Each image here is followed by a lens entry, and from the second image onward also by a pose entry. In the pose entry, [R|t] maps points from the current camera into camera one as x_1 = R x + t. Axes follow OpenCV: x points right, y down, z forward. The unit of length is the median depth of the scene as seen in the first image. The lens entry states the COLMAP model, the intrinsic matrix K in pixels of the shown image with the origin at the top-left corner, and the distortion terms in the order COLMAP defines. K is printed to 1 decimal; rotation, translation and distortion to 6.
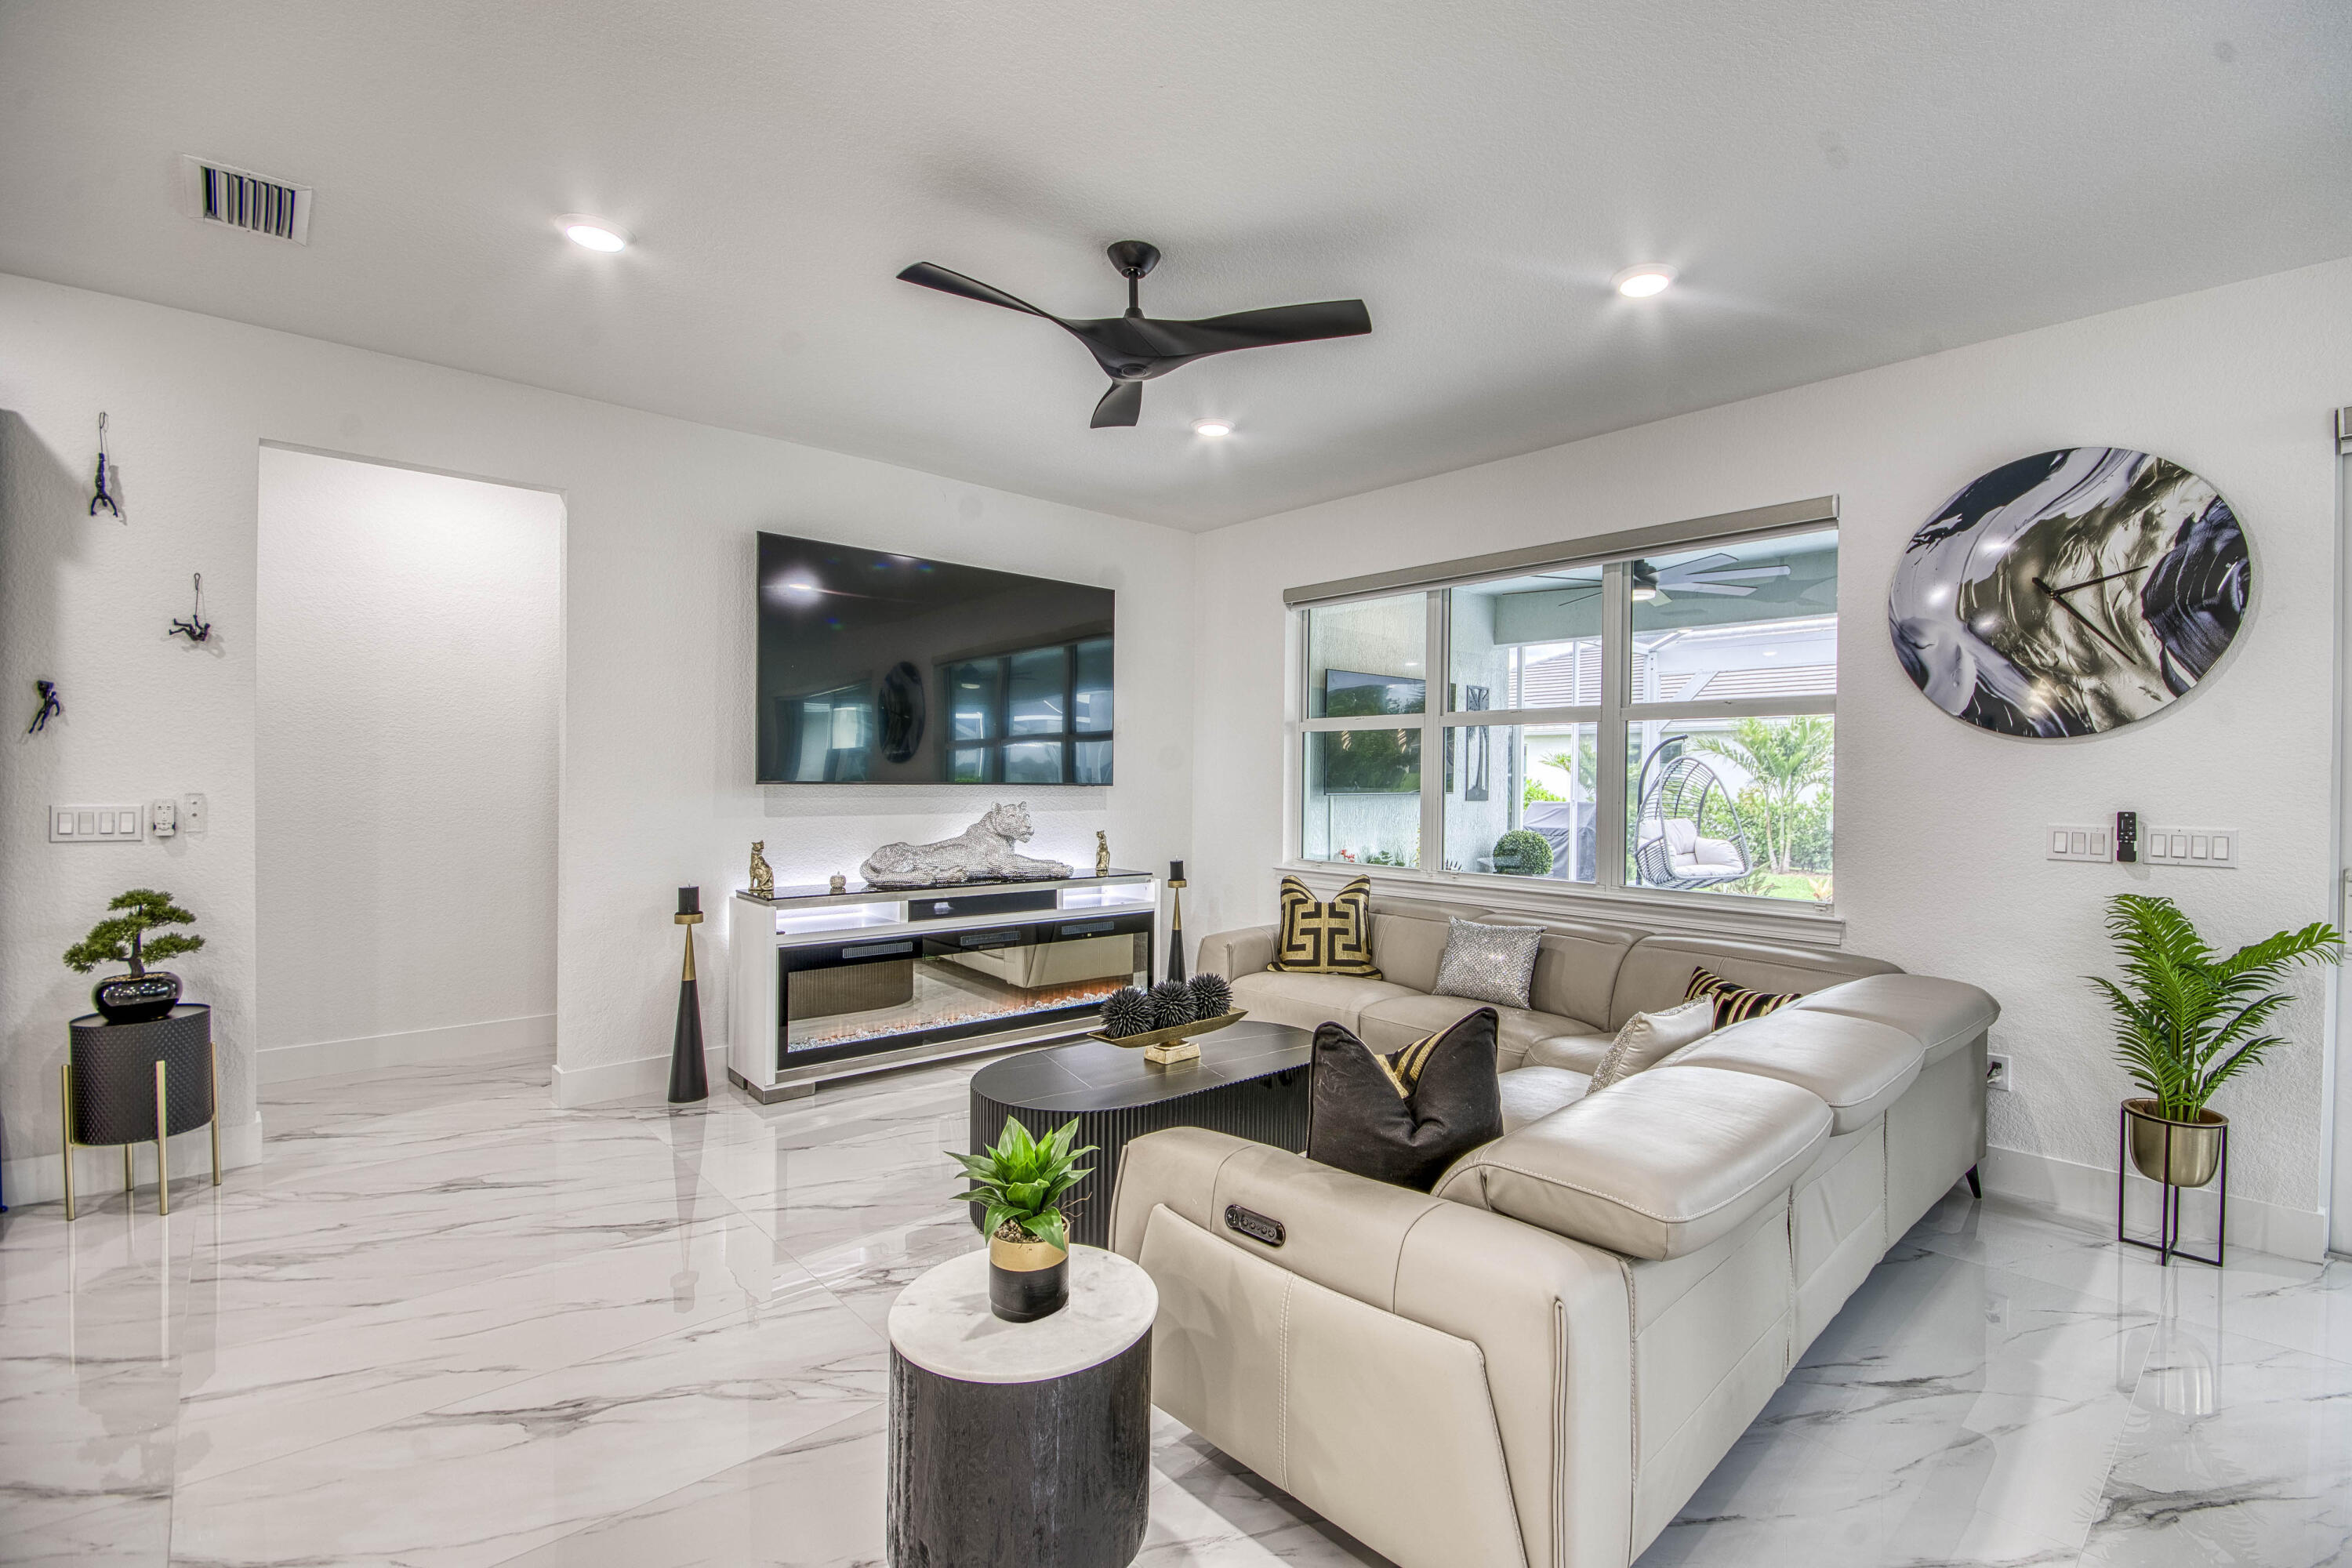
lens RADIAL K [[1041.5, 0, 1165.1], [0, 1041.5, 796.9], [0, 0, 1]] dist [-0.000948, -0.007257]
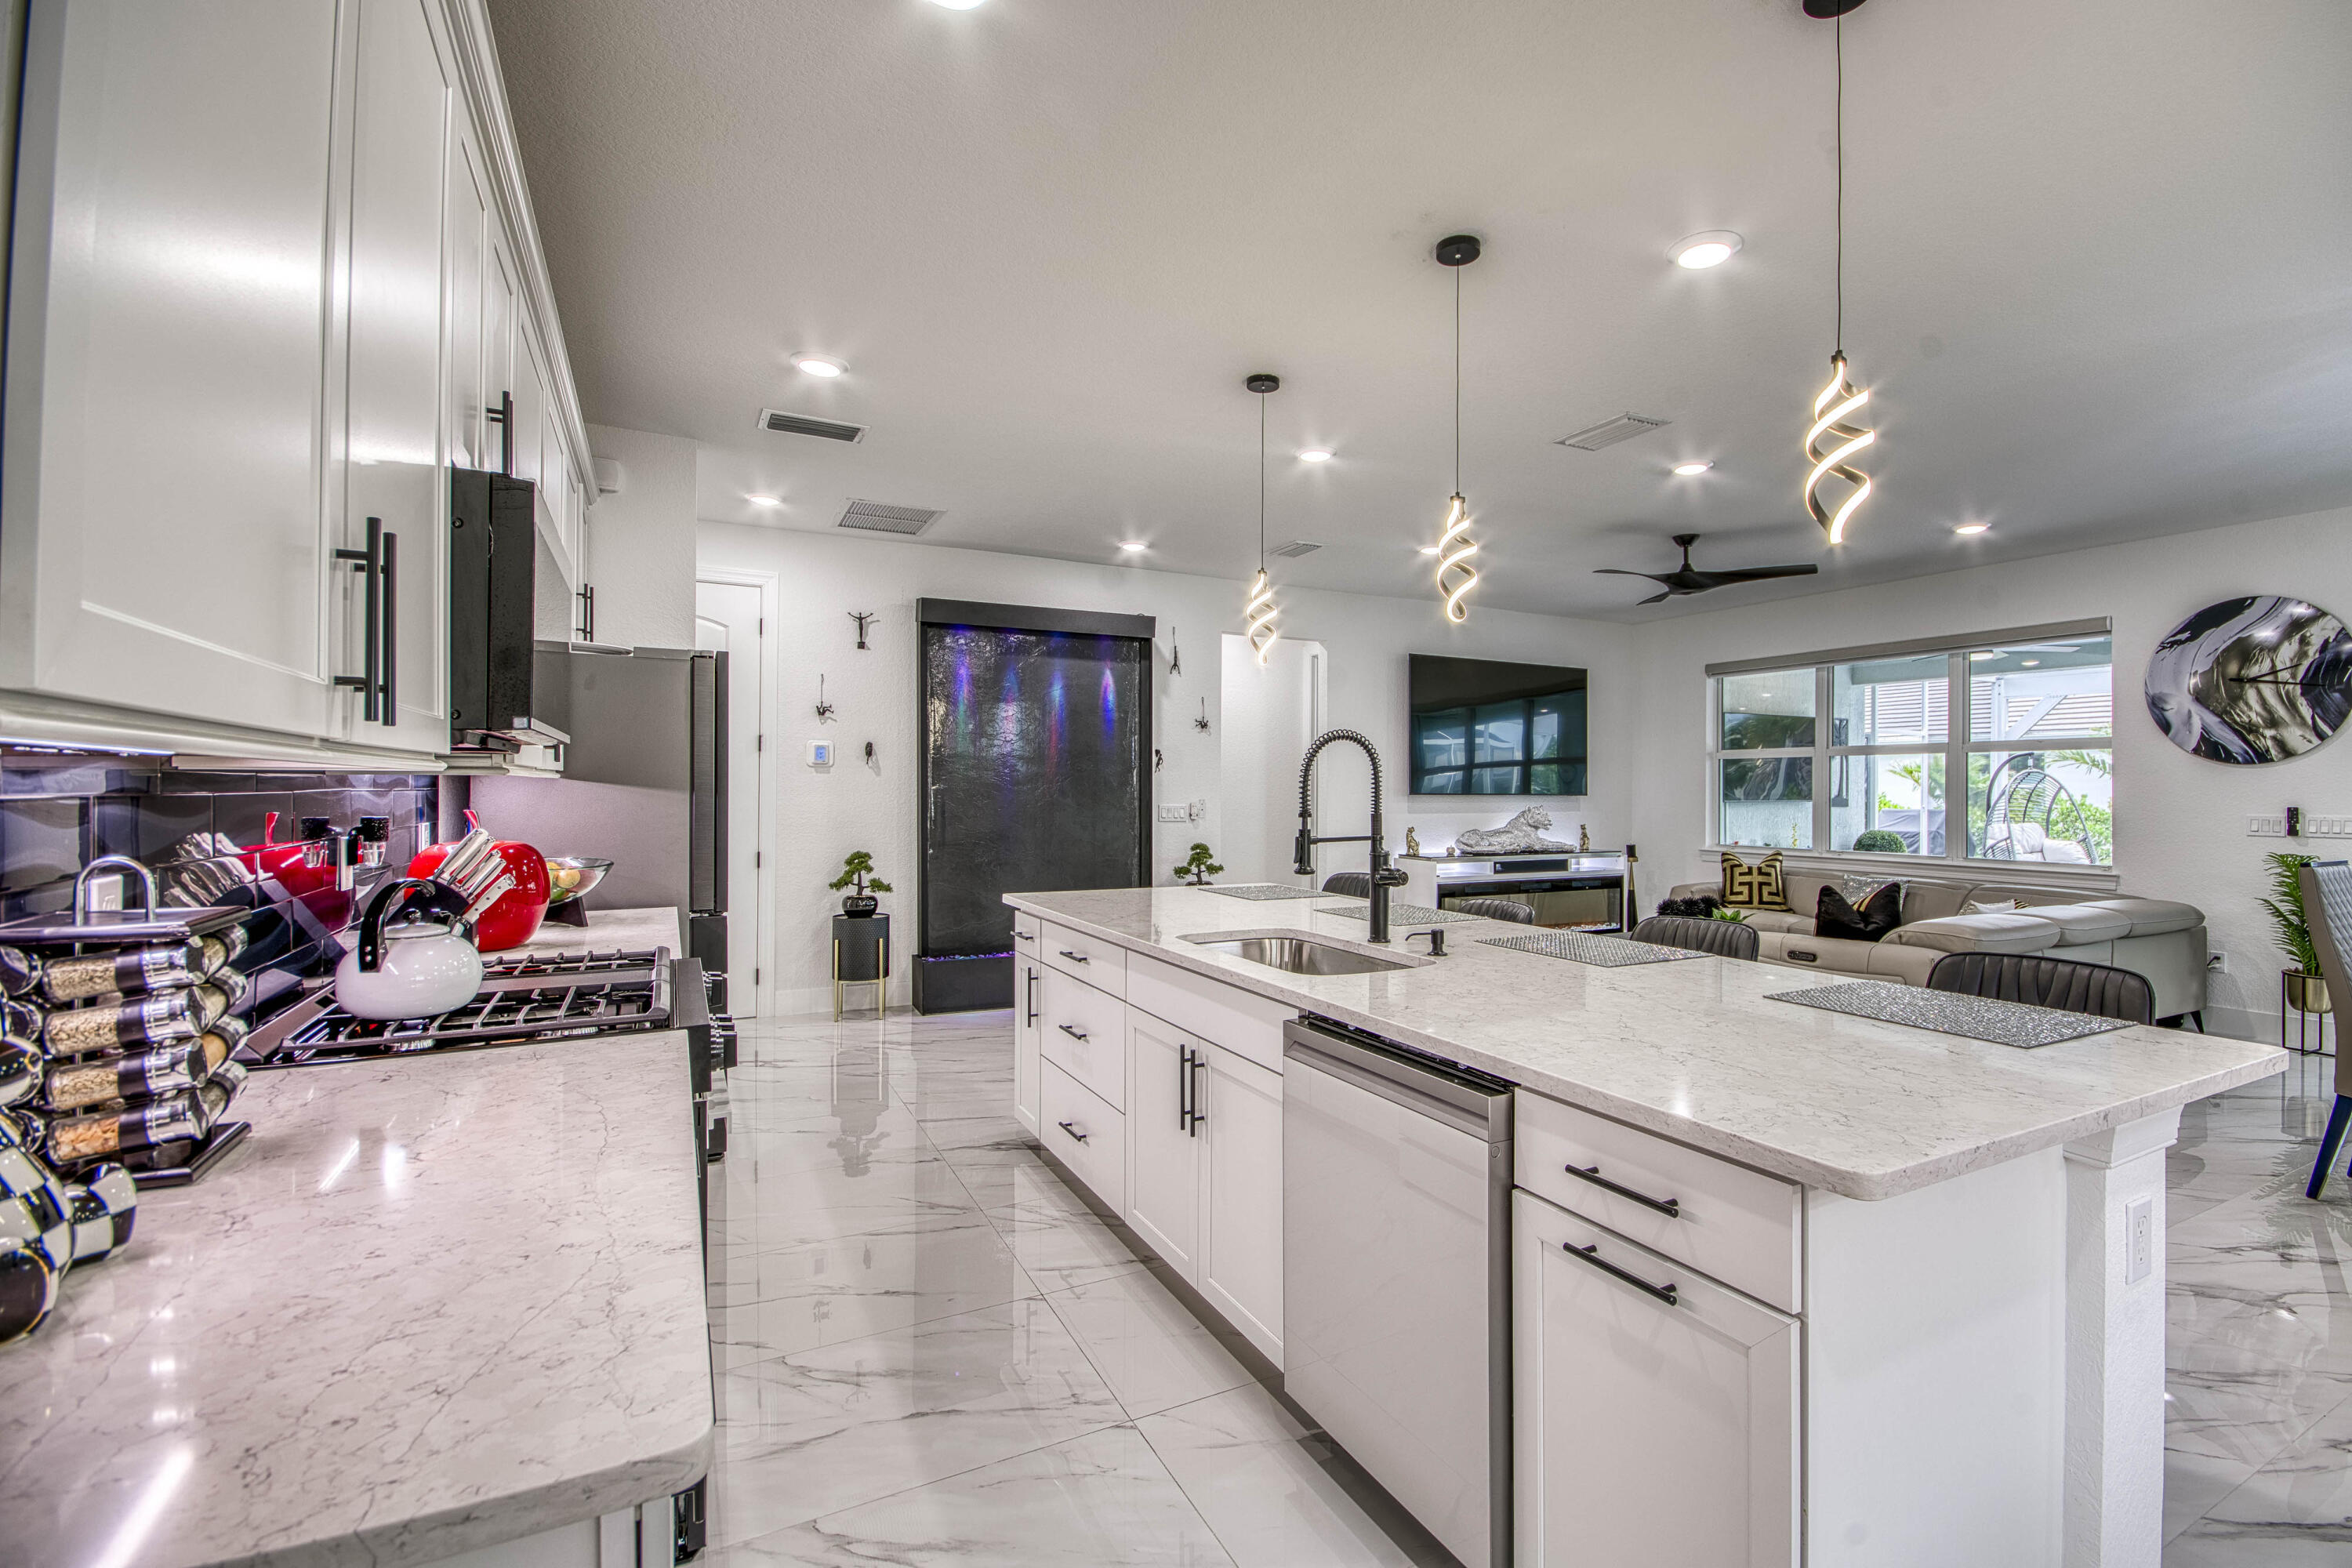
lens RADIAL K [[1041.5, 0, 1168.1], [0, 1041.5, 794.5], [0, 0, 1]] dist [-0.000948, -0.007257]
pose [[0.968802, -0.003854, -0.247807, -0.418077], [0.000211, 0.999892, -0.014725, 0.016123], [0.247837, 0.014213, 0.968697, -1.013342]]
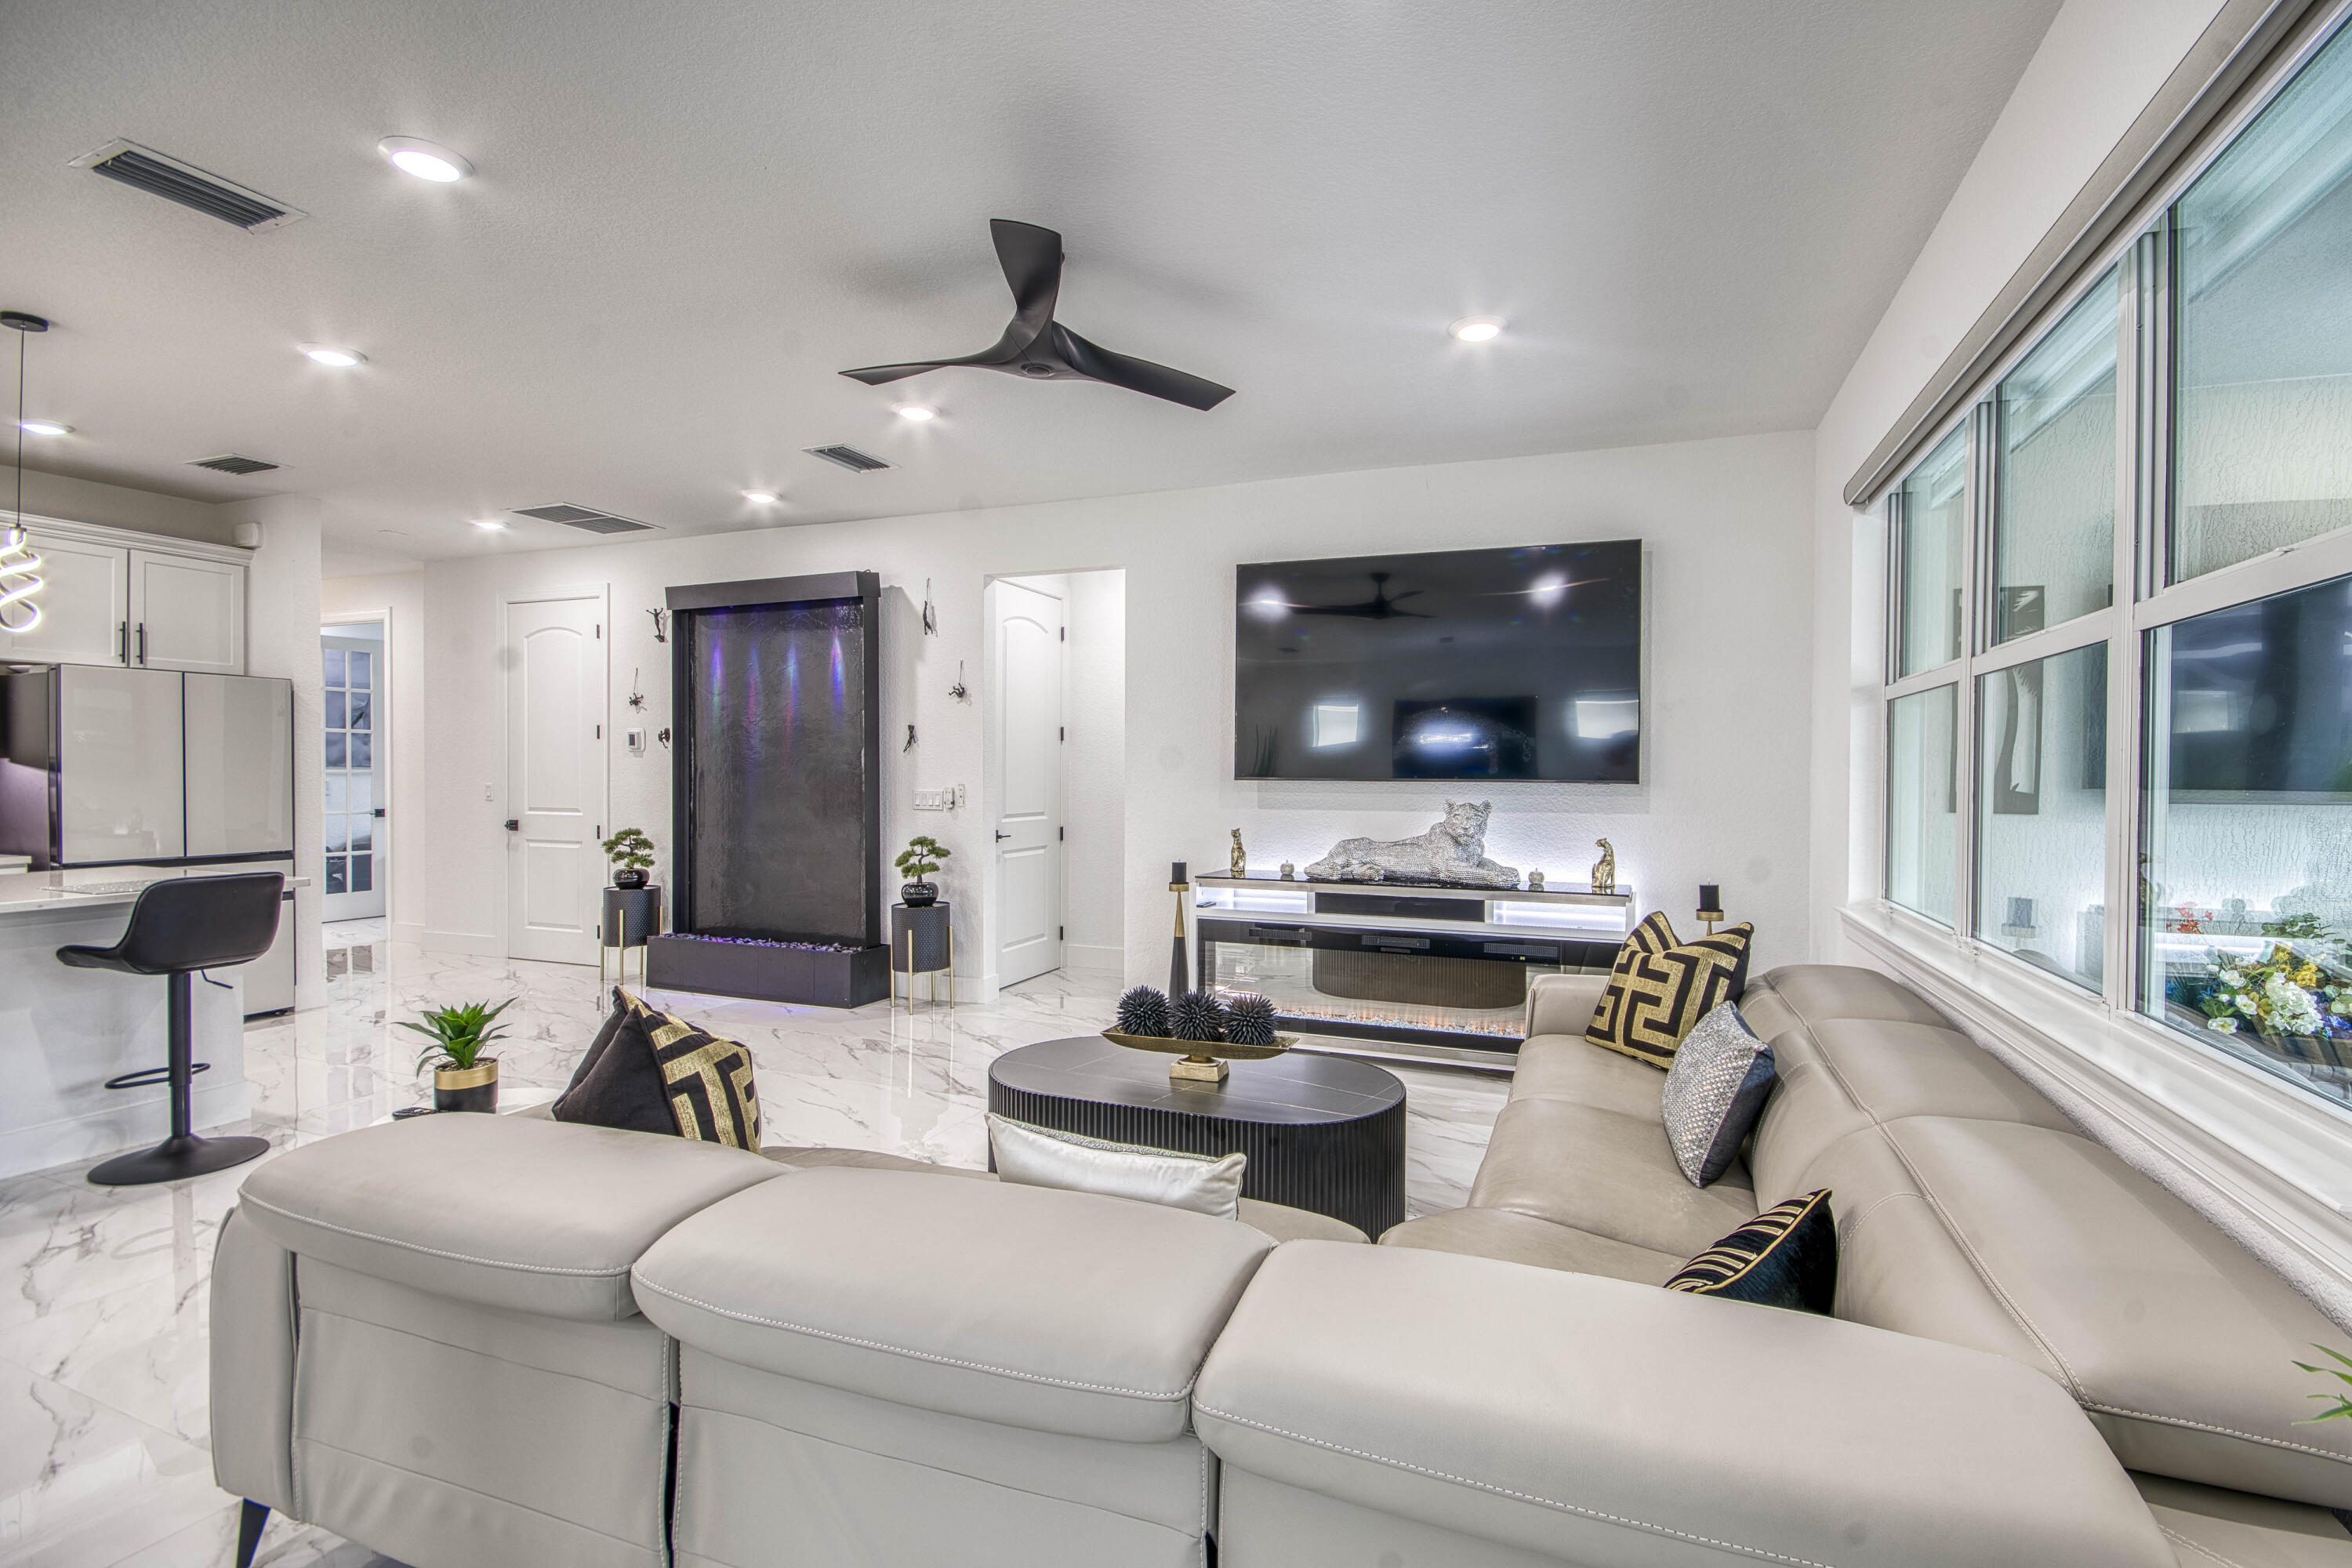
lens RADIAL K [[1041.5, 0, 1221.4], [0, 1041.5, 769.3], [0, 0, 1]] dist [-0.000948, -0.007257]
pose [[0.456957, -0.010984, -0.889421, 0.801185], [-0.015733, 0.999668, -0.020428, 0.000725], [0.889350, 0.023328, 0.456633, 0.567253]]
